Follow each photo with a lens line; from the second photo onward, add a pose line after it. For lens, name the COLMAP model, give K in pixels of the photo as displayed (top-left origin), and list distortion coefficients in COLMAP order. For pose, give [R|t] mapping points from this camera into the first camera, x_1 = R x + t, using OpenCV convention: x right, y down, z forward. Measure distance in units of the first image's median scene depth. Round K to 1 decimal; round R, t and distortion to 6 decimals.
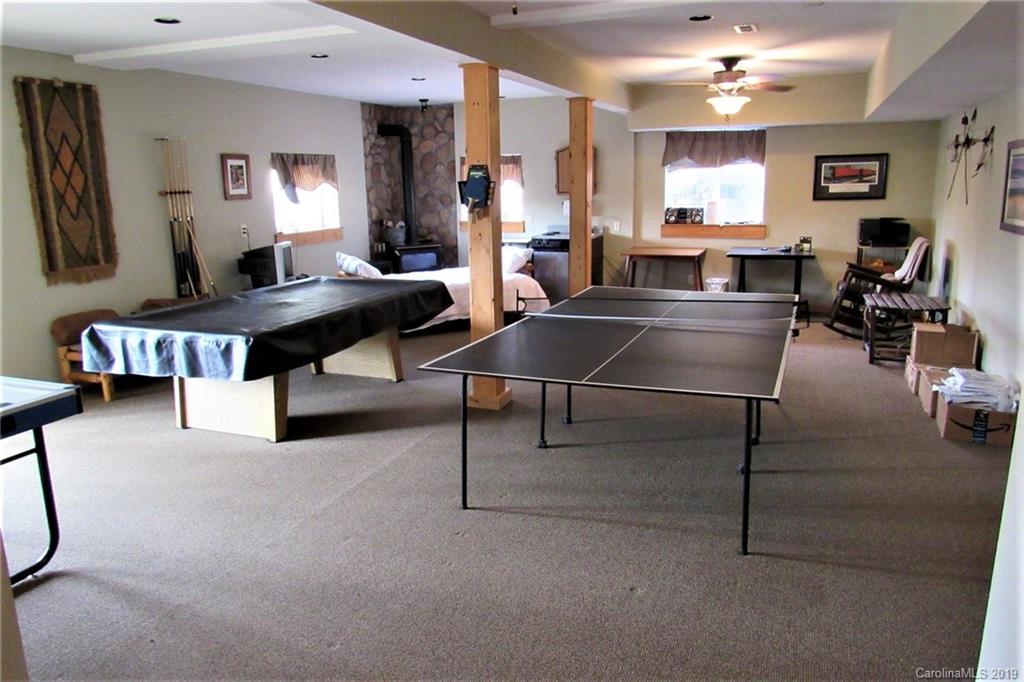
lens RADIAL K [[731.1, 0, 507.8], [0, 731.1, 337.7], [0, 0, 1]] dist [-0.036719, 0.009873]
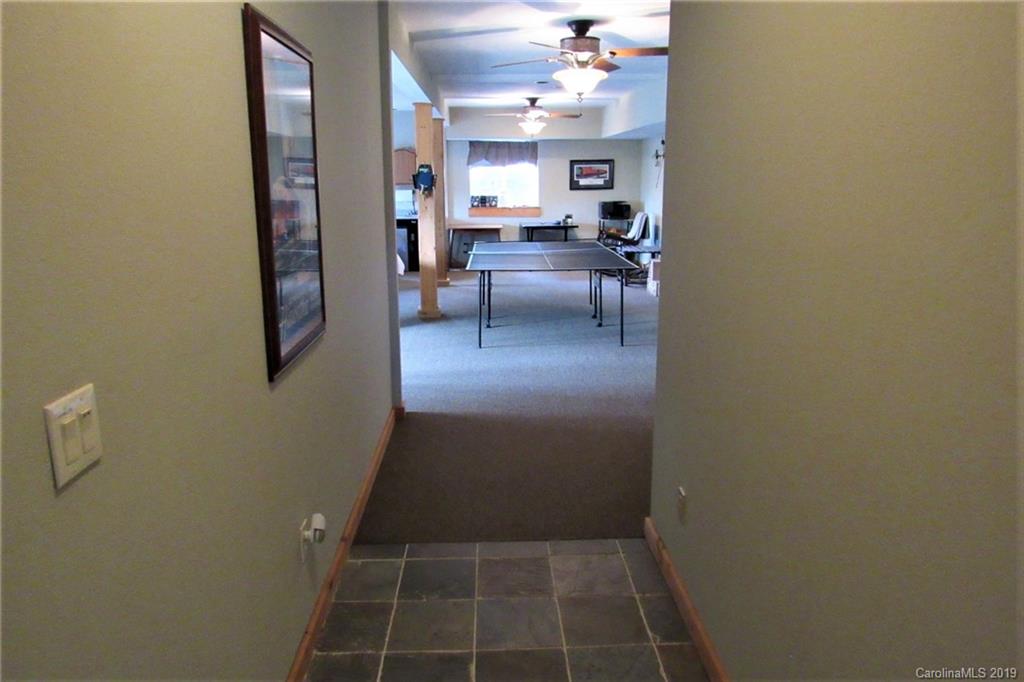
lens RADIAL K [[731.1, 0, 516.0], [0, 731.1, 343.0], [0, 0, 1]] dist [-0.036719, 0.009873]
pose [[0.910545, -0.079048, 0.405783, -0.317108], [0.074108, 0.996860, 0.027900, 0.075041], [-0.406714, 0.004667, 0.913544, -0.327872]]
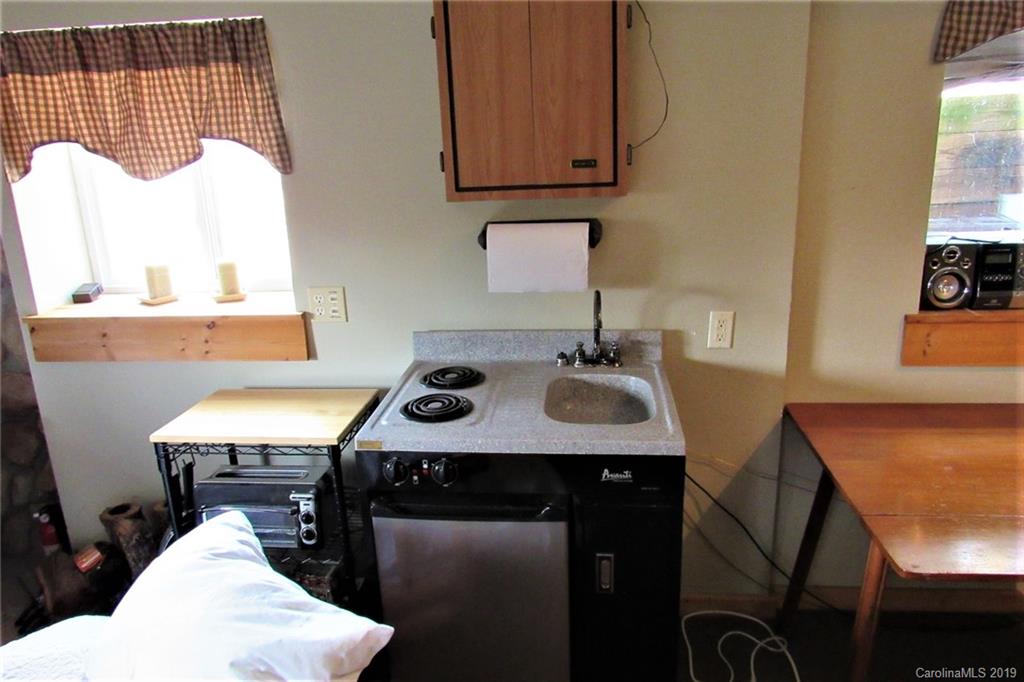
lens RADIAL K [[731.1, 0, 512.2], [0, 731.1, 341.1], [0, 0, 1]] dist [-0.036719, 0.009873]
pose [[0.958037, -0.096065, 0.270069, 0.024867], [0.077814, 0.993950, 0.077516, -0.191926], [-0.275881, -0.053248, 0.959716, 0.886567]]
